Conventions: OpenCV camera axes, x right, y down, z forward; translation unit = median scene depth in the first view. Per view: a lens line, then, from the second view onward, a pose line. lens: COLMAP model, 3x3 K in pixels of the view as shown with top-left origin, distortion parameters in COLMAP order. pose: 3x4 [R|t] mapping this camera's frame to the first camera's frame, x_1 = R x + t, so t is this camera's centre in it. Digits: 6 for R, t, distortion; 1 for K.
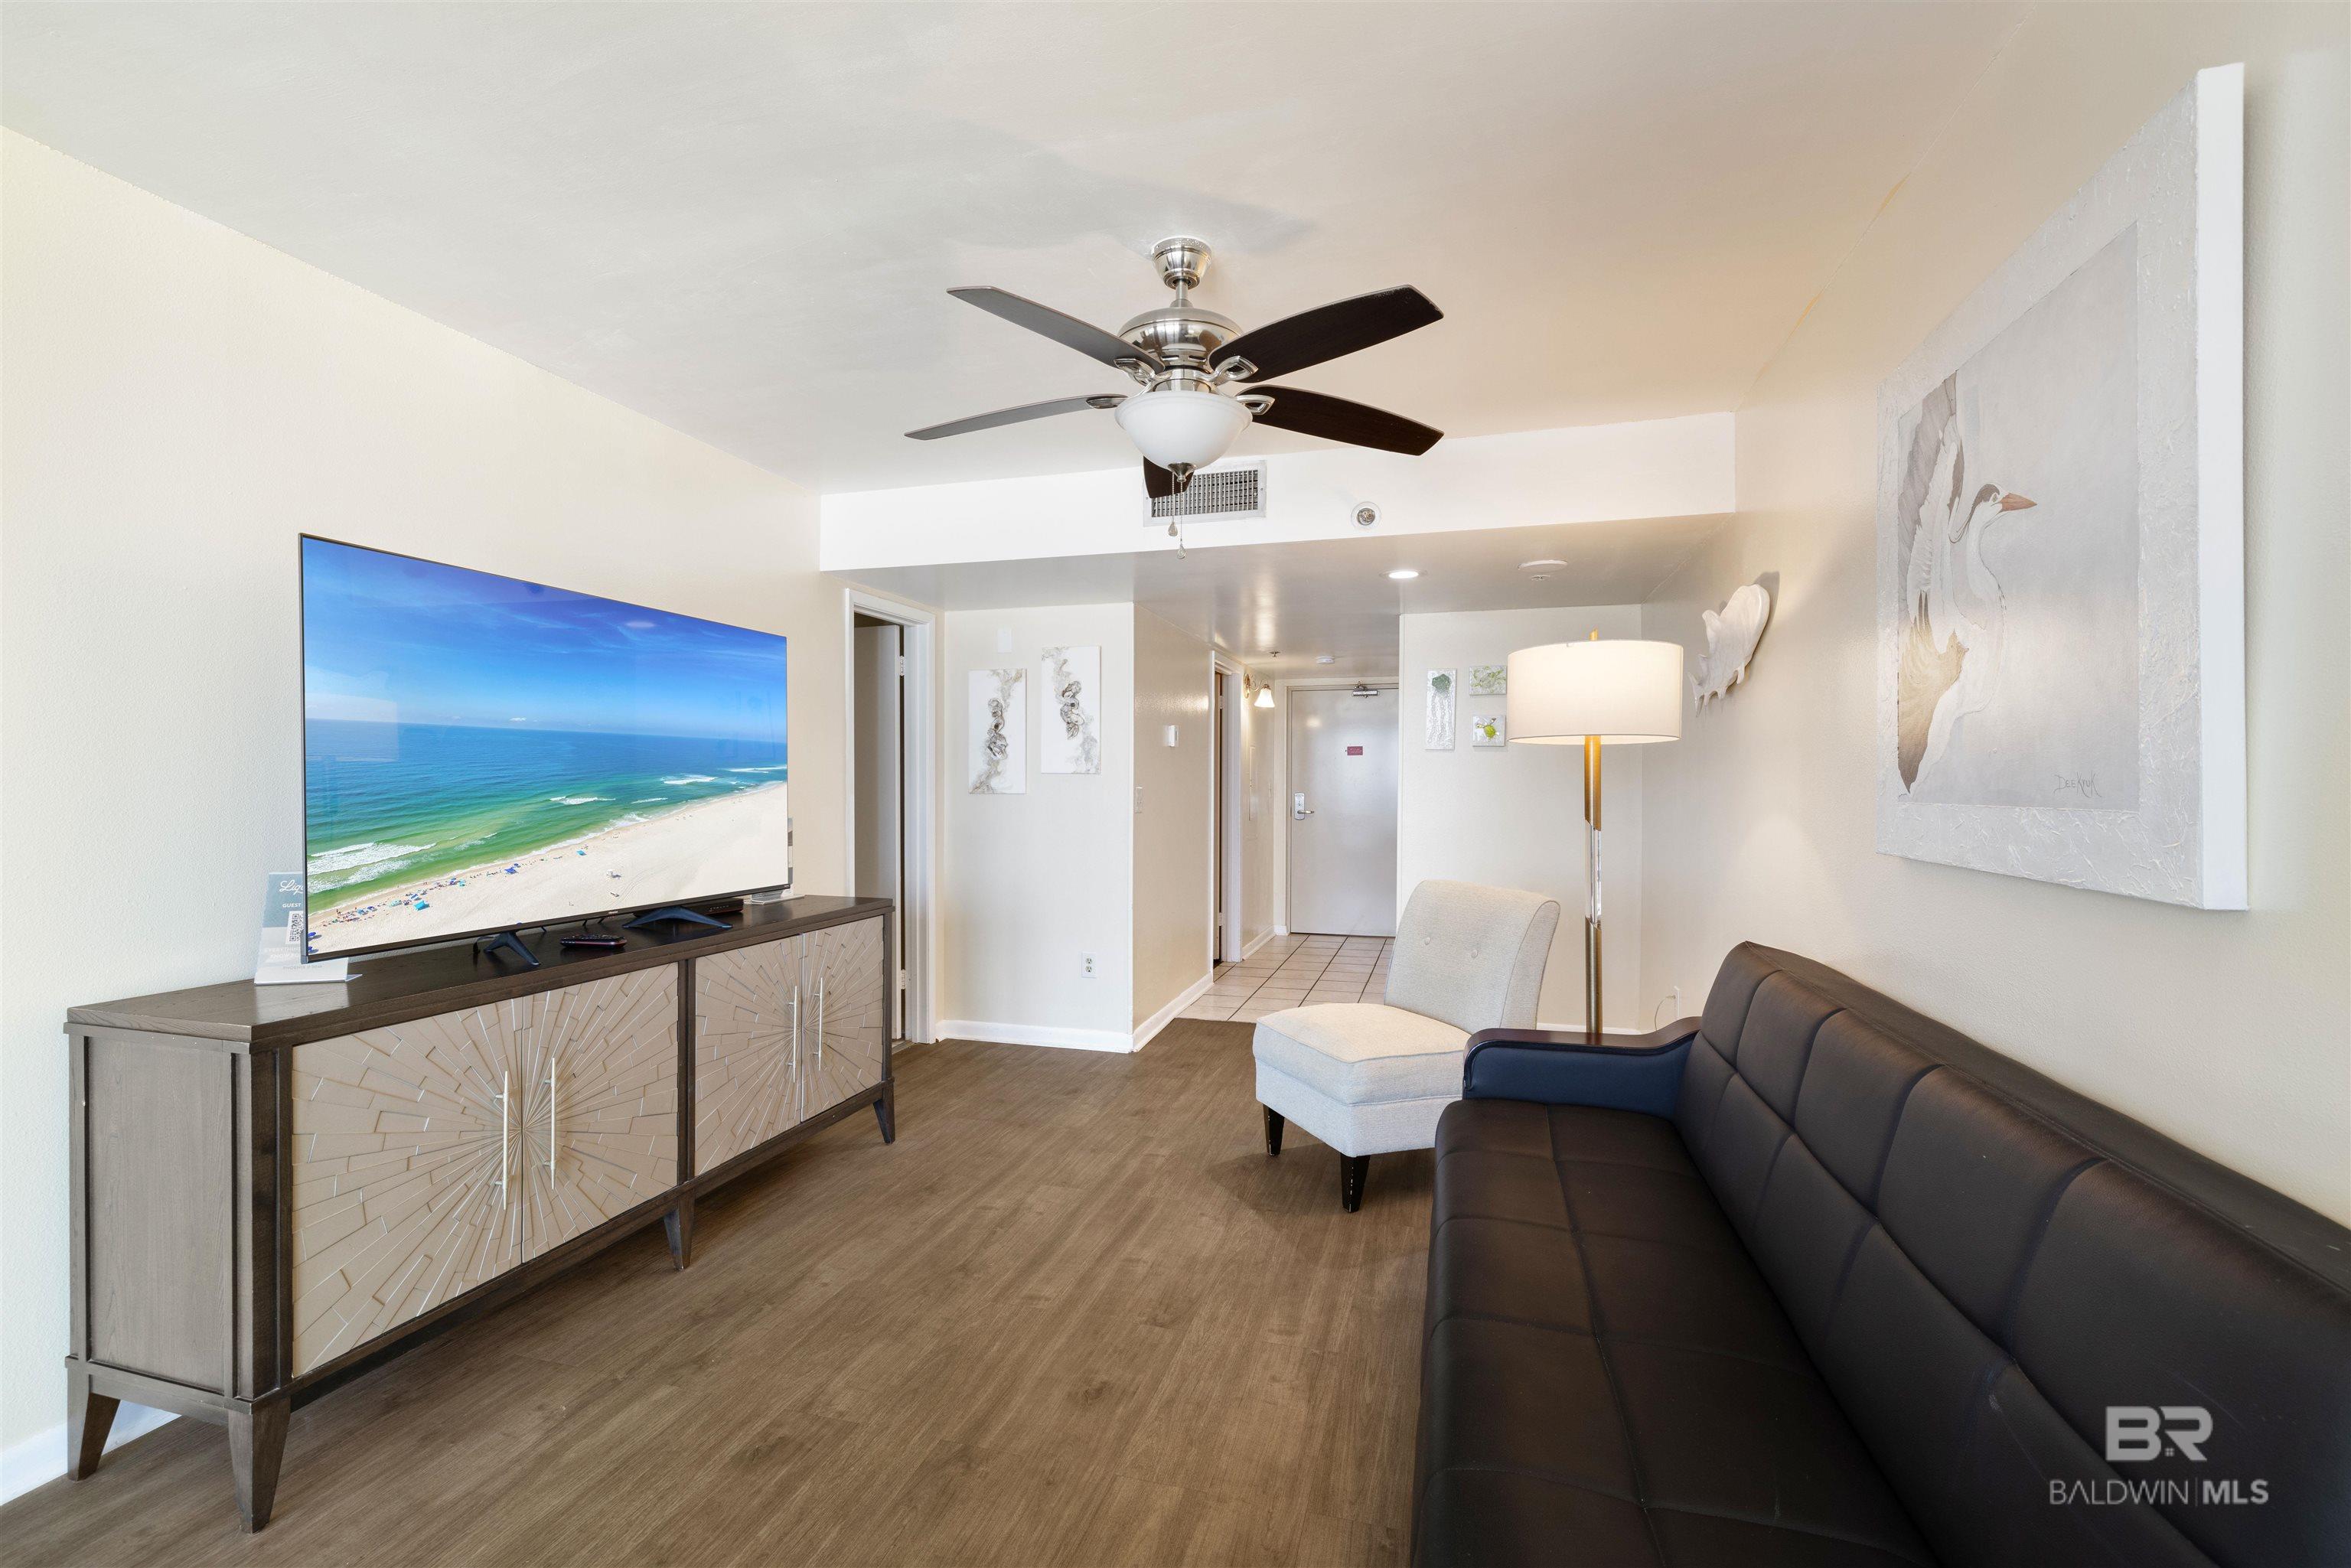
lens RADIAL K [[1013.4, 0, 1173.0], [0, 1013.4, 795.6], [0, 0, 1]] dist [-0.000299, -0.000080]
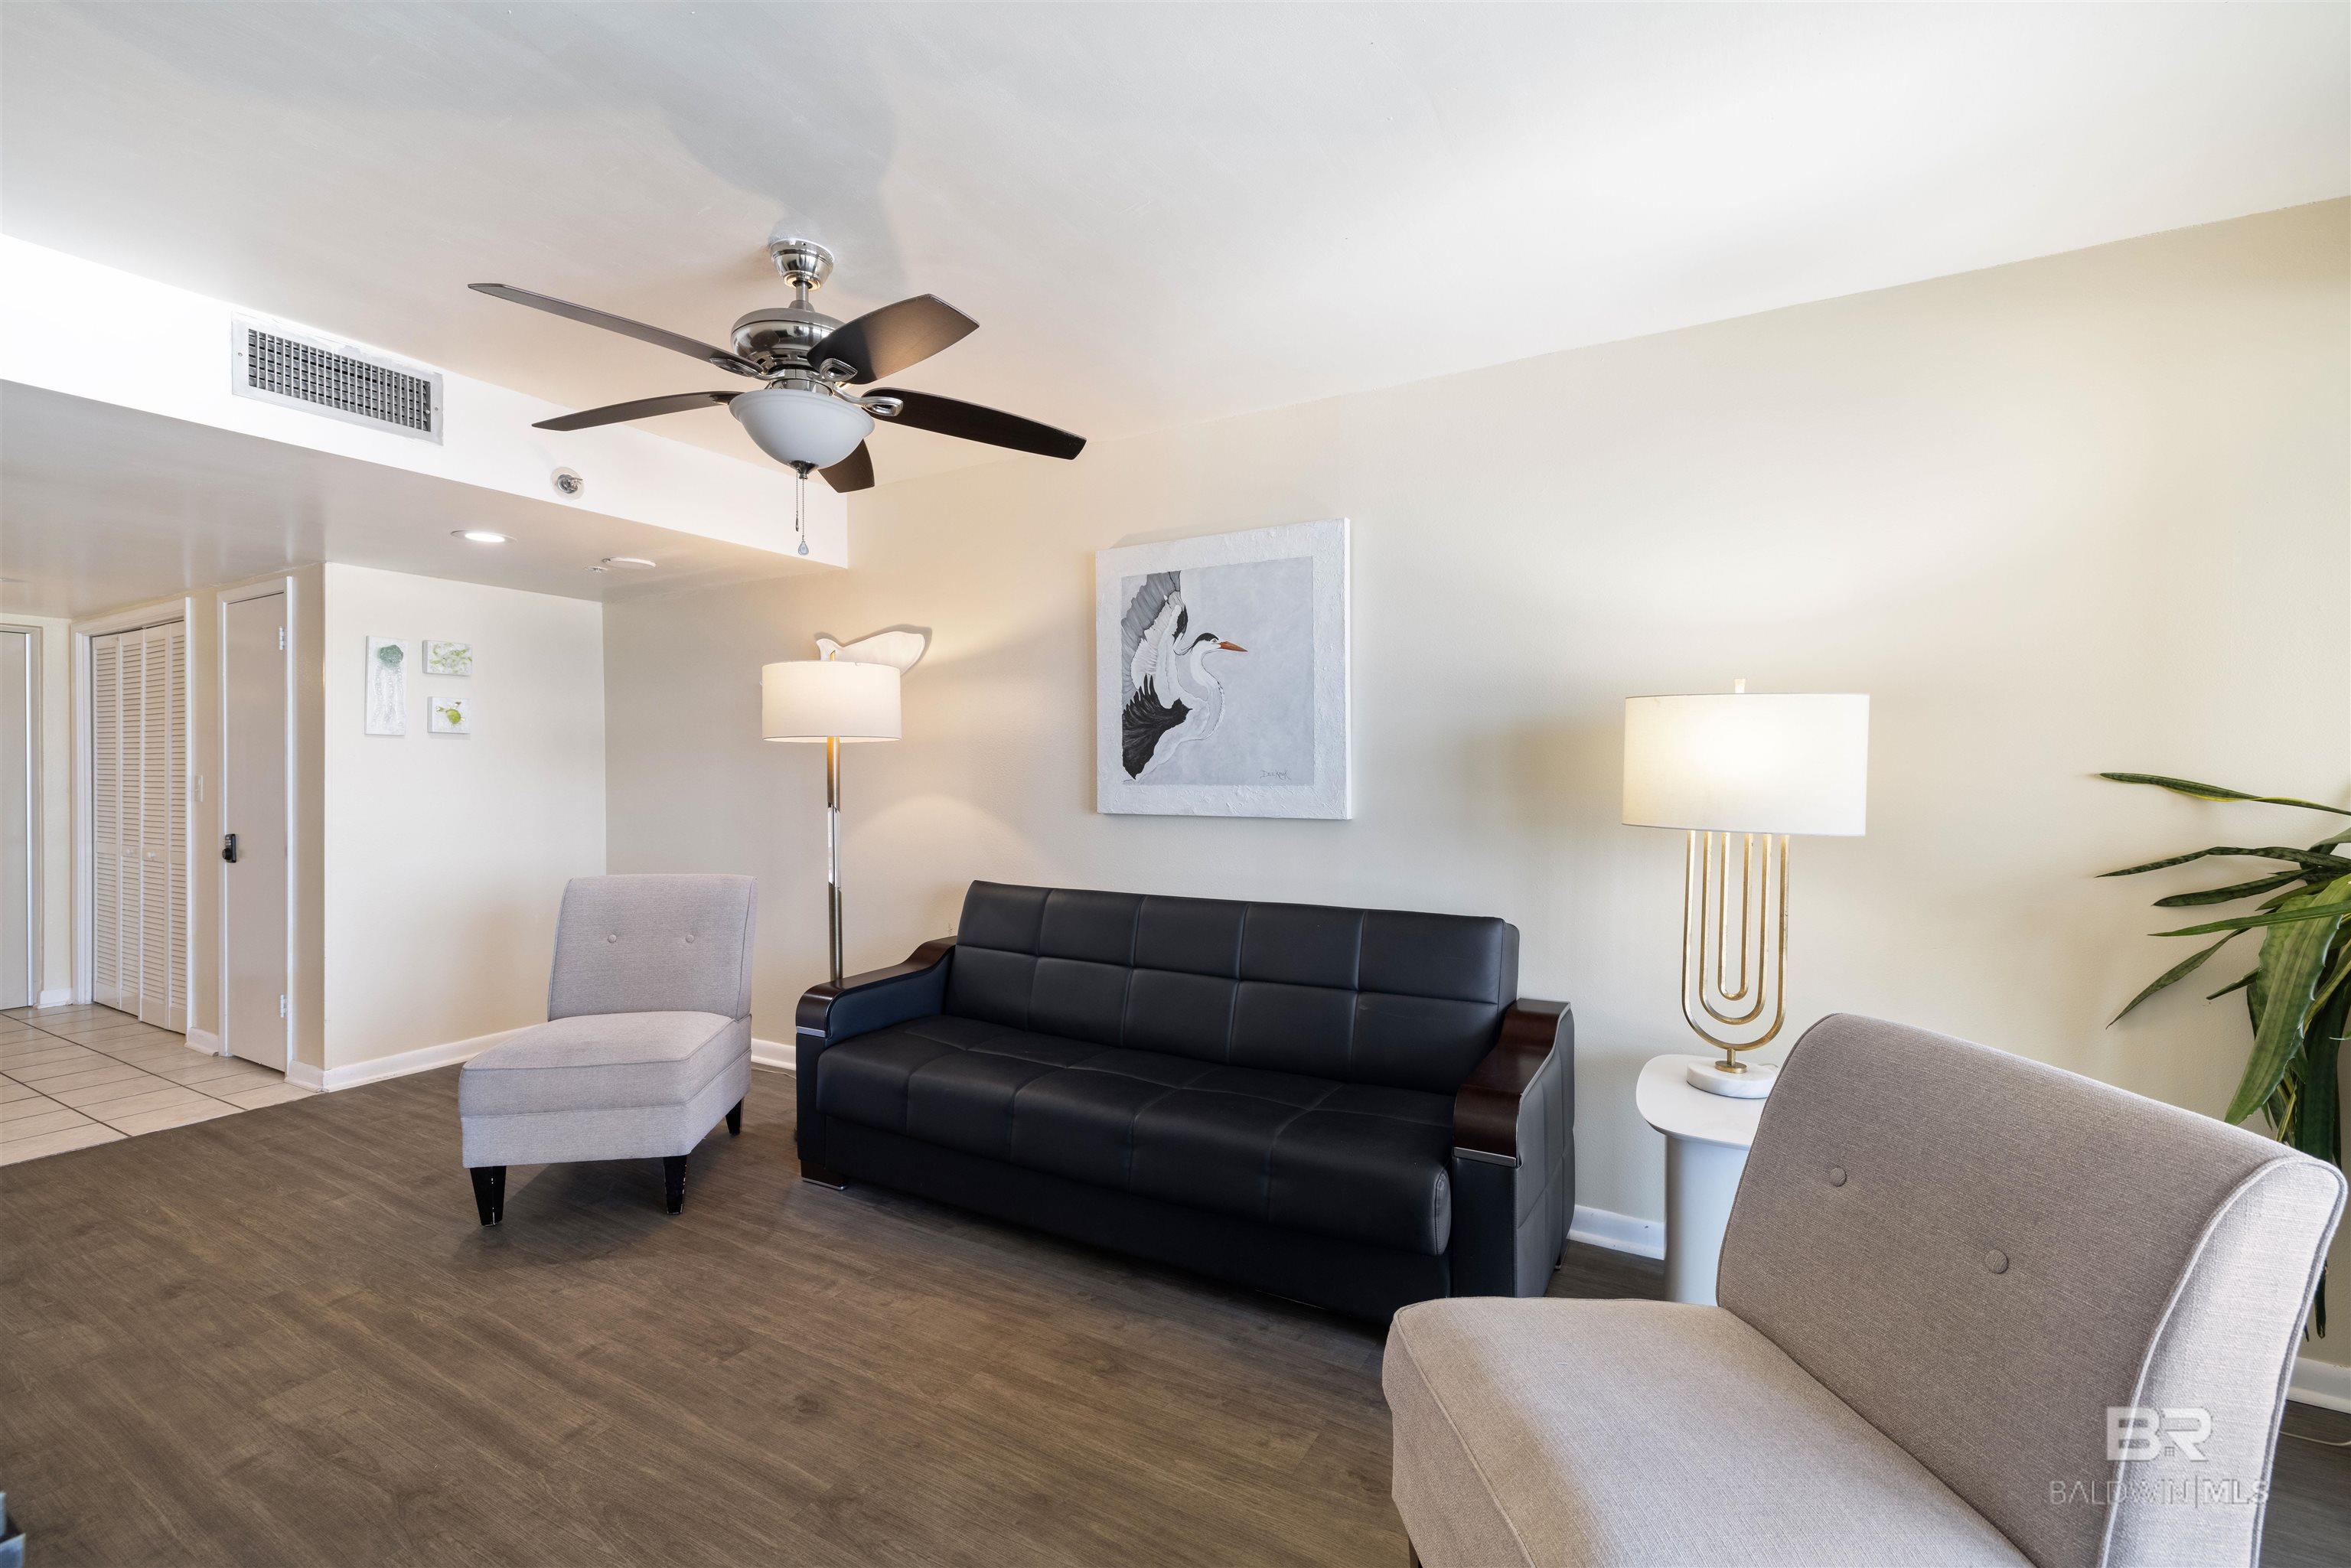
lens RADIAL K [[1010.4, 0, 1163.3], [0, 1010.4, 773.5], [0, 0, 1]] dist [0.009119, -0.000255]
pose [[0.245792, -0.004556, 0.969312, -0.742597], [0.014395, 0.999896, 0.001050, -0.009667], [-0.969216, 0.013695, 0.245832, 0.336739]]
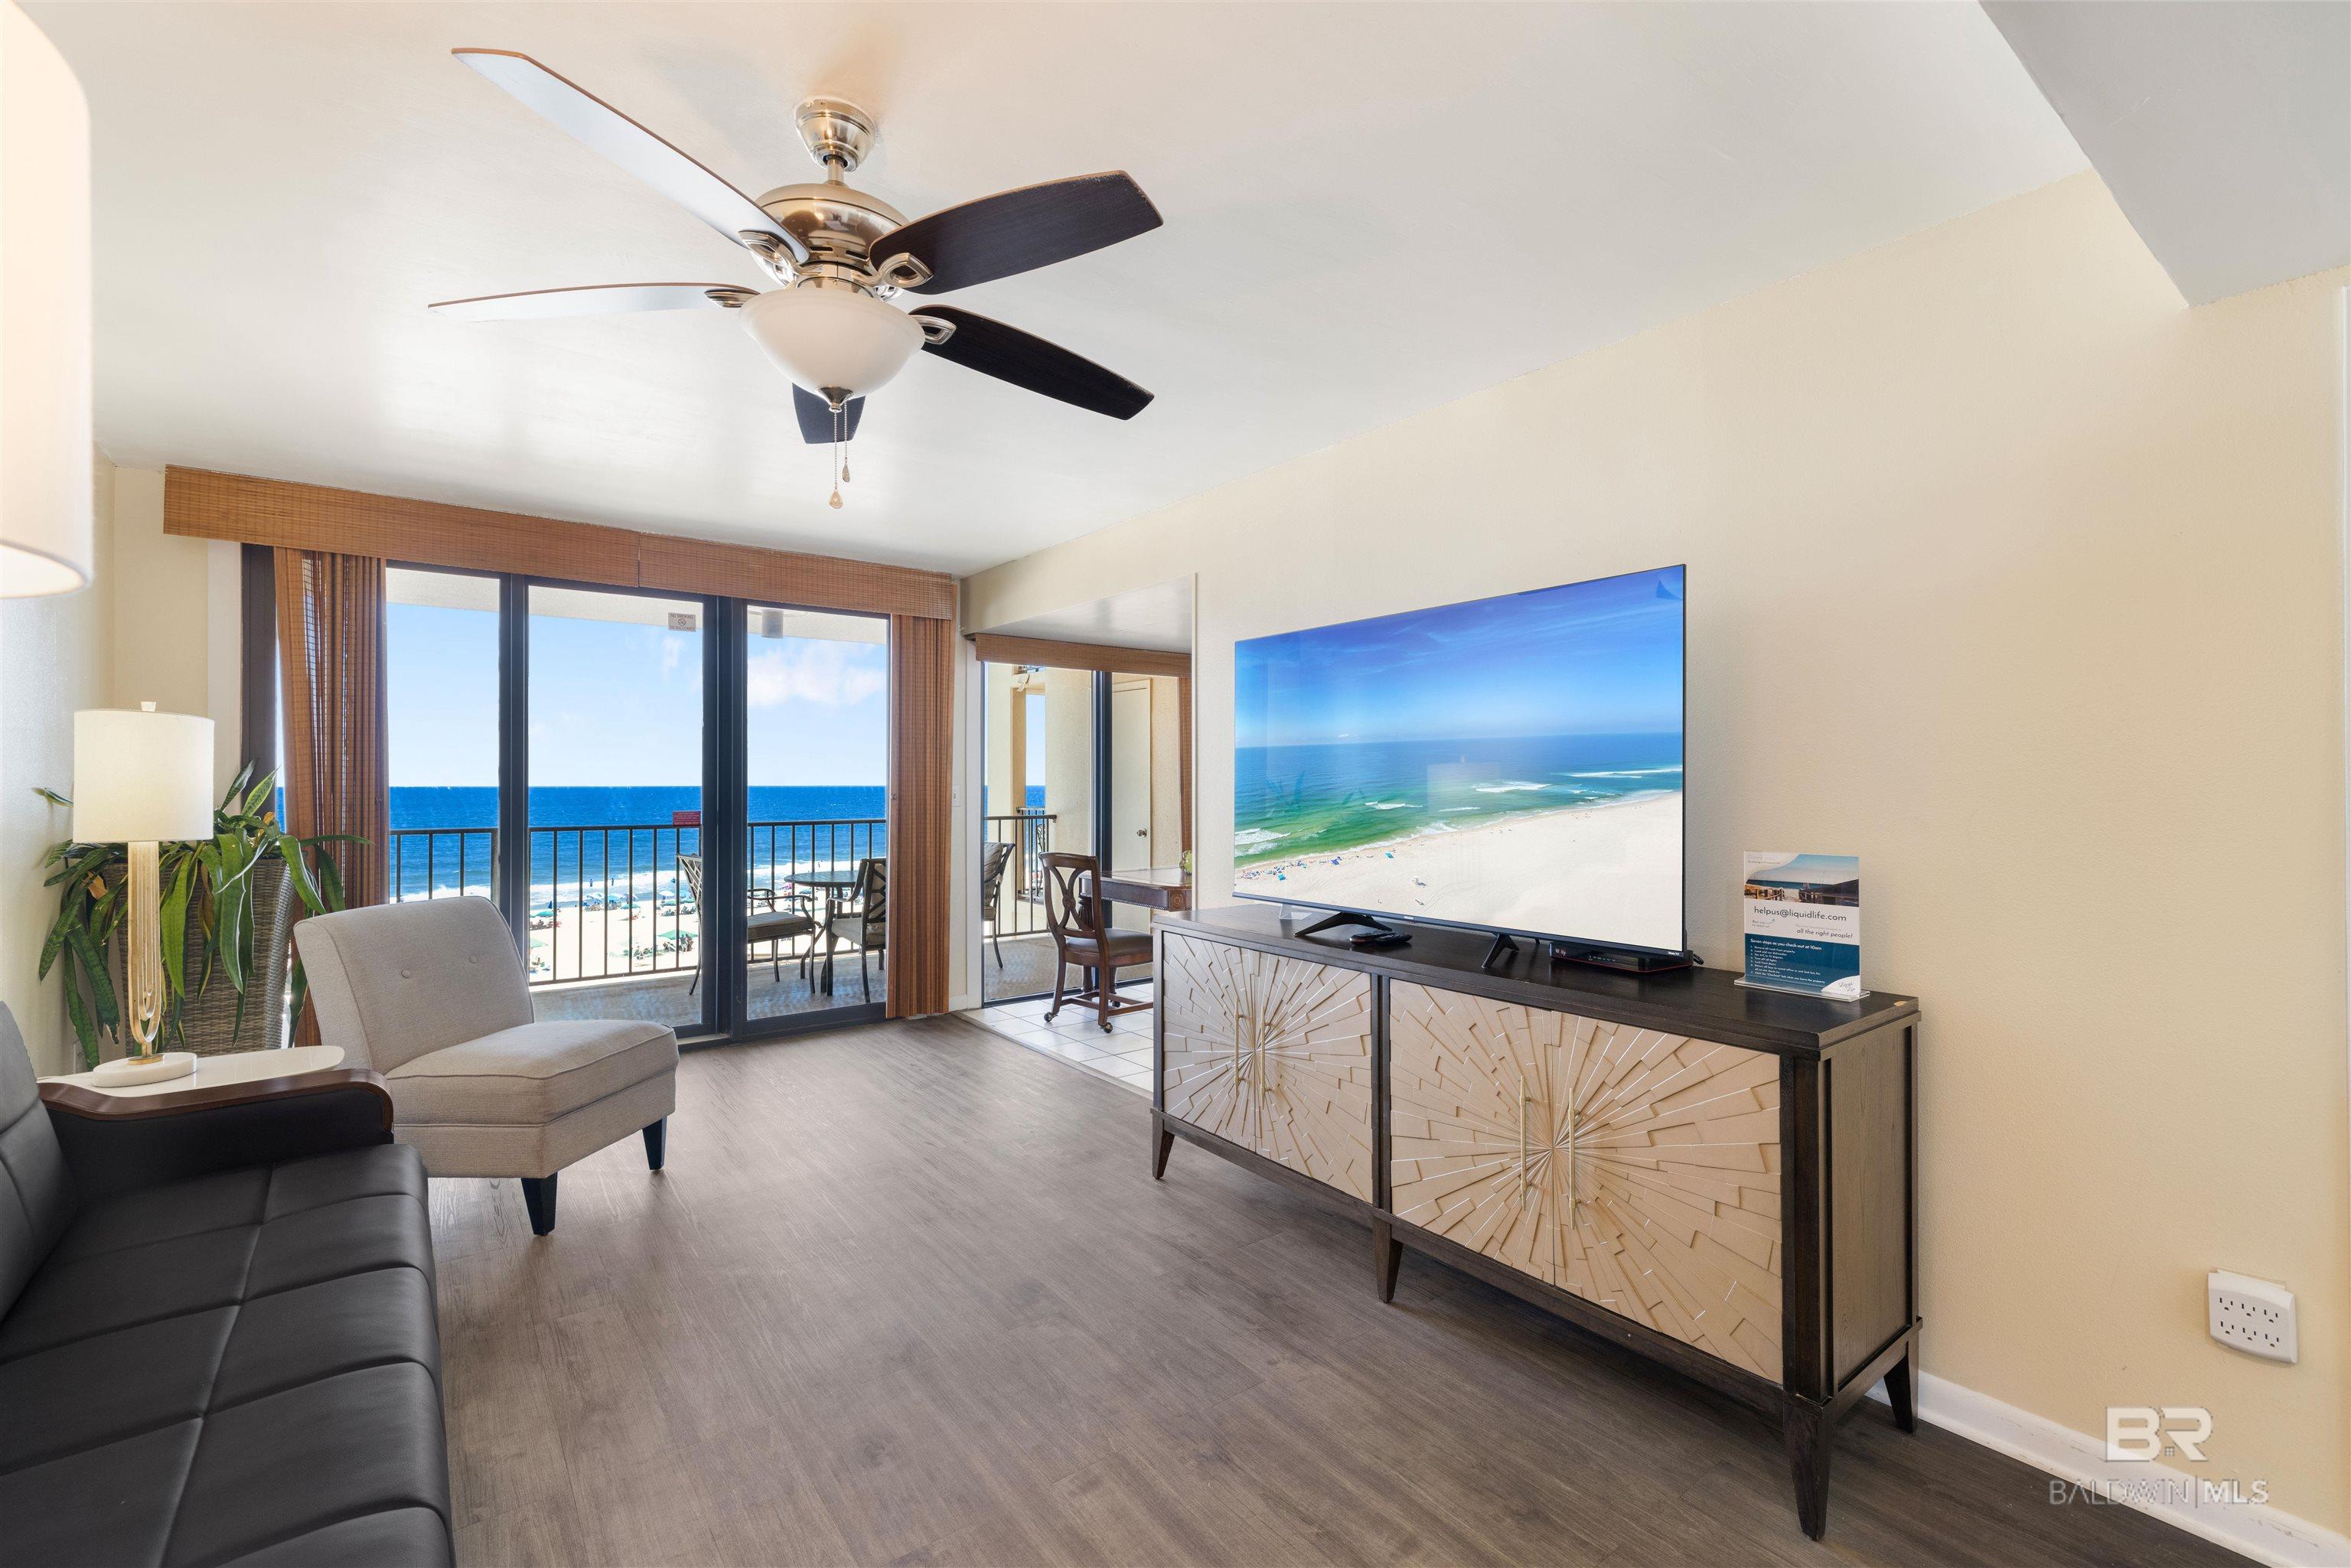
lens RADIAL K [[1001.4, 0, 1170.9], [0, 1001.4, 780.1], [0, 0, 1]] dist [0.002638, 0.000068]
pose [[-0.597756, -0.004513, -0.801666, 0.395670], [-0.011468, 0.999930, 0.002922, -0.023925], [0.801596, 0.010940, -0.597766, 1.399032]]
